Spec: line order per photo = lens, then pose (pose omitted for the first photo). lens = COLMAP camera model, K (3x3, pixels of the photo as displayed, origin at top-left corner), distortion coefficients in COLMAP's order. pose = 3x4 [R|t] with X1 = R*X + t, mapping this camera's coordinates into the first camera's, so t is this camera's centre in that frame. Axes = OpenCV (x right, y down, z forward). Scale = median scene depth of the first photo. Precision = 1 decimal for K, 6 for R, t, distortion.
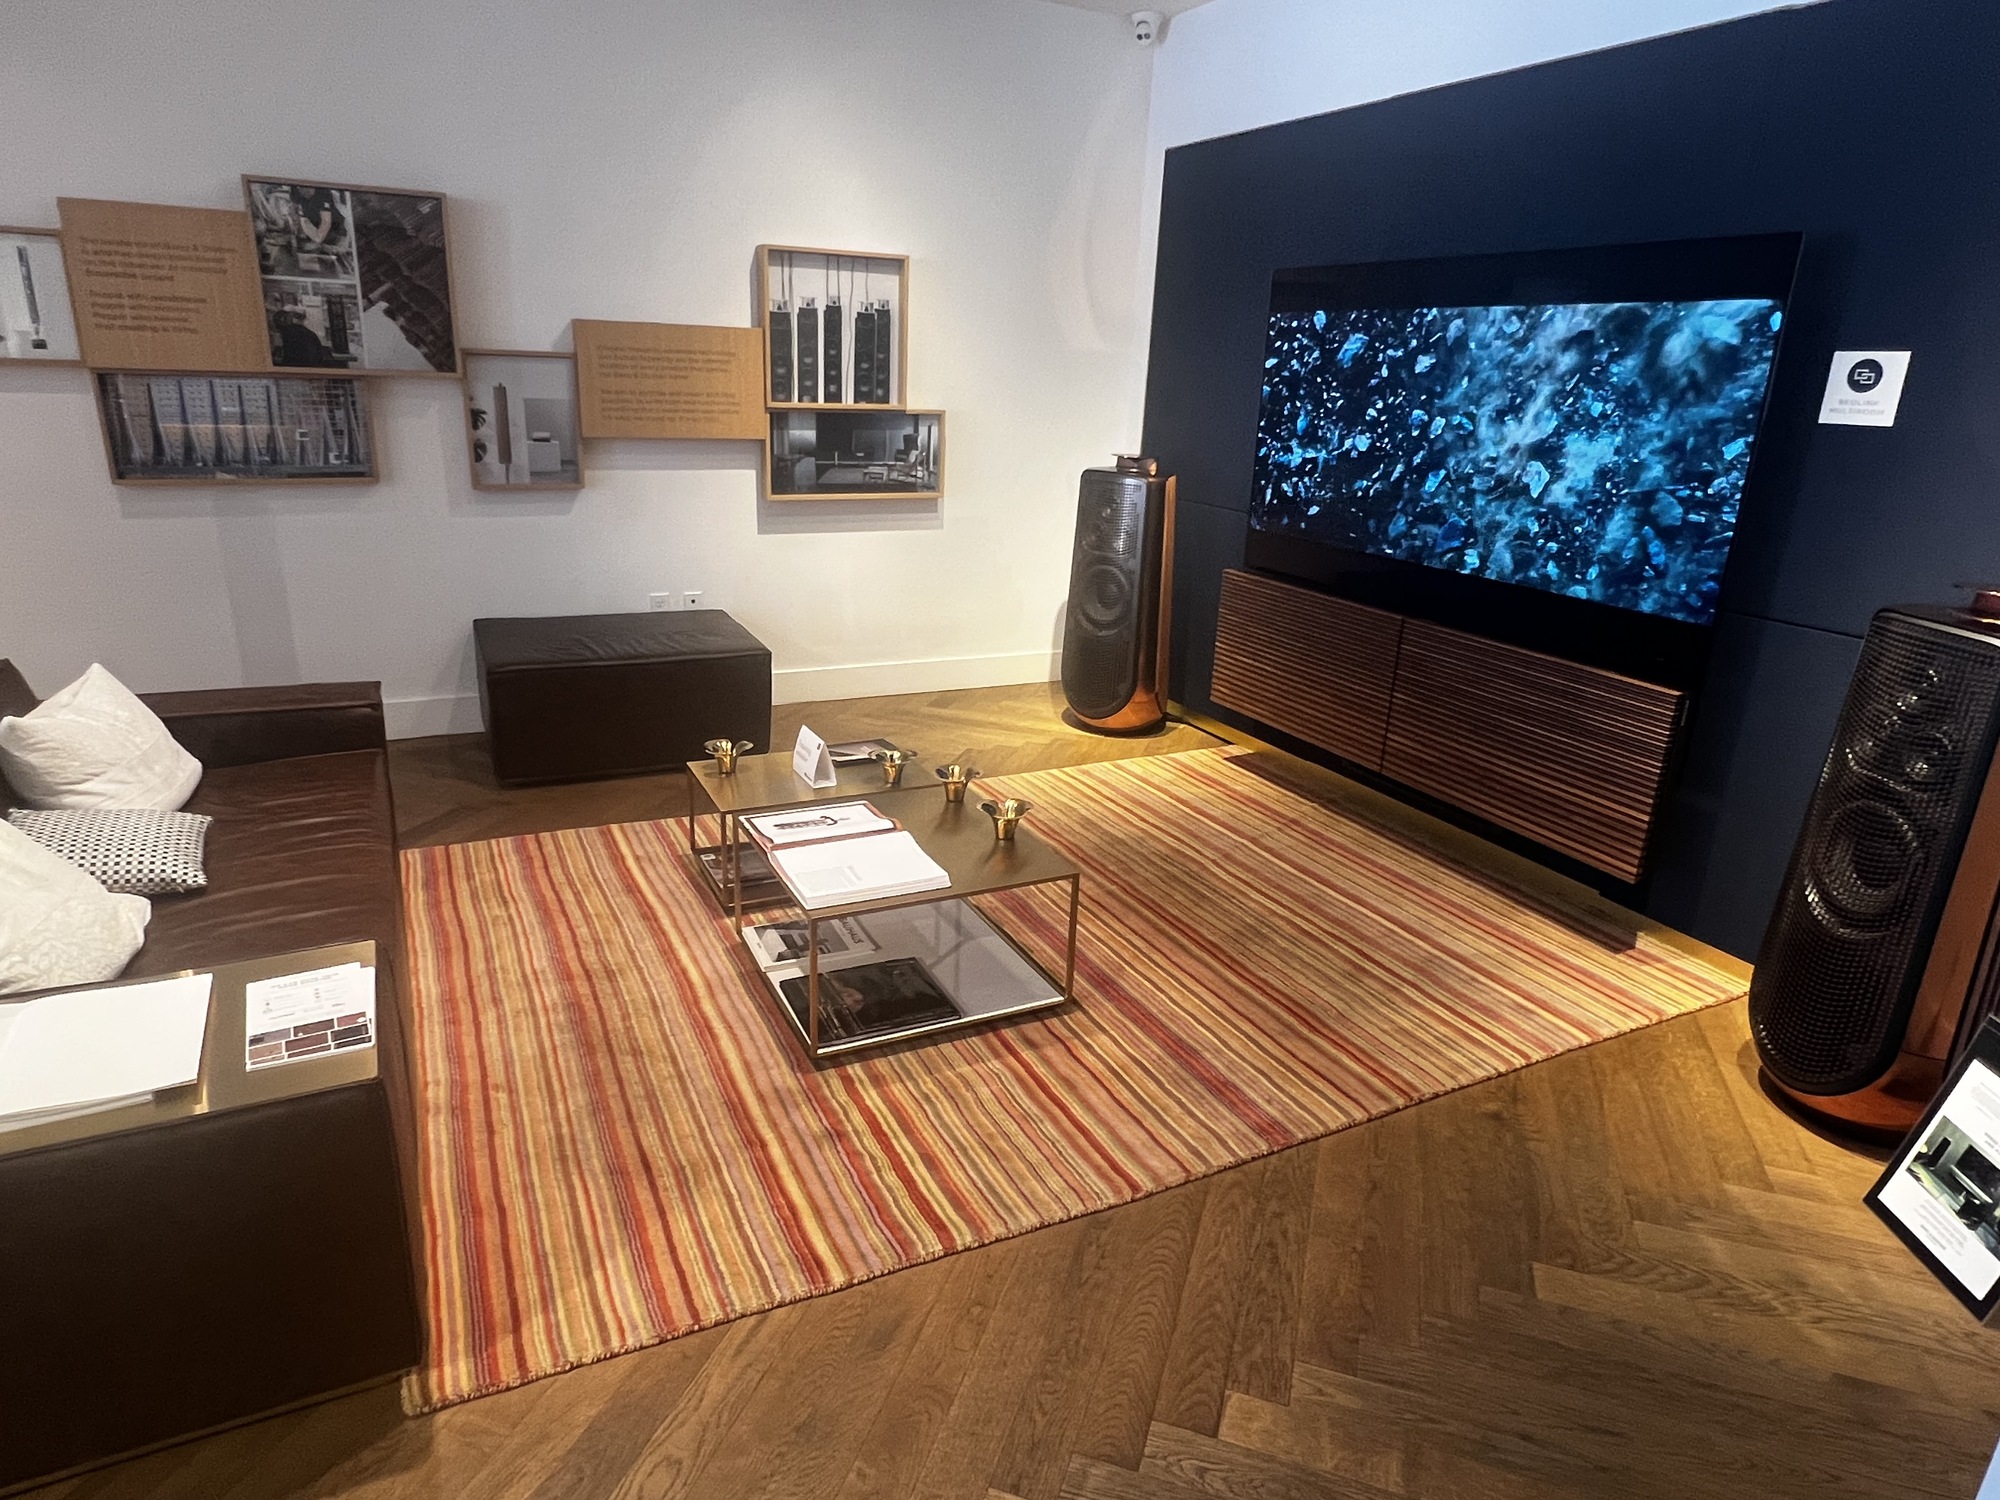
lens RADIAL K [[1193.6, 0, 1003.7], [0, 1193.6, 752.6], [0, 0, 1]] dist [0.001370, 0.000133]
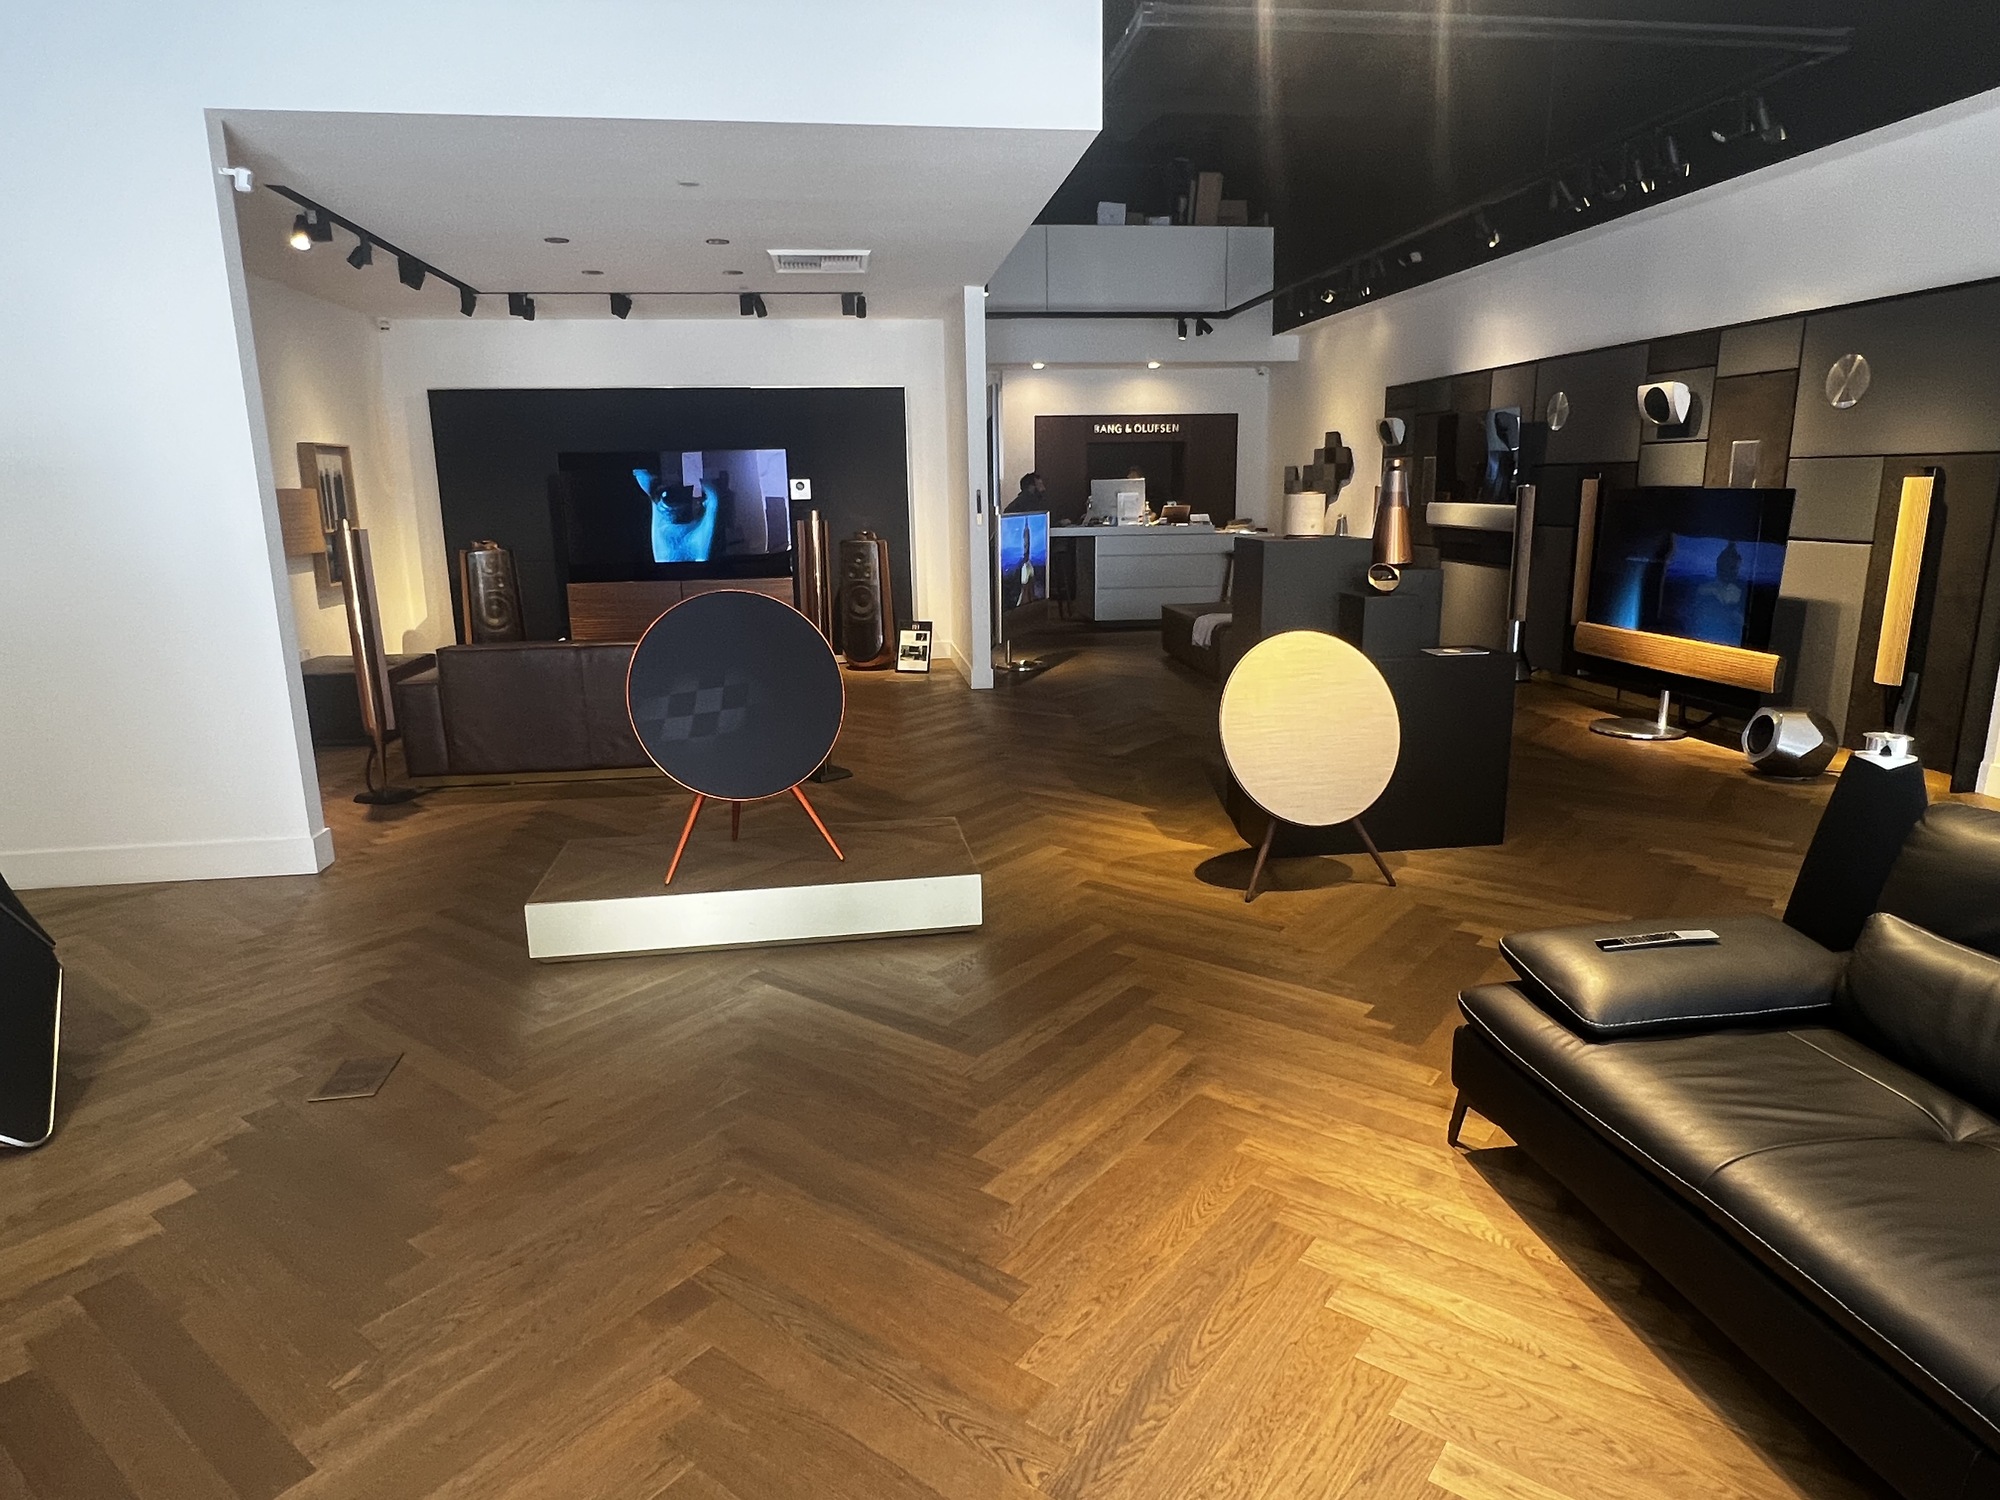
lens RADIAL K [[1193.6, 0, 998.9], [0, 1193.6, 749.1], [0, 0, 1]] dist [0.001370, 0.000133]
pose [[0.316223, -0.253441, 0.914205, -2.693020], [0.323481, 0.934710, 0.147233, 0.103886], [-0.891831, 0.249169, 0.377560, -0.754365]]
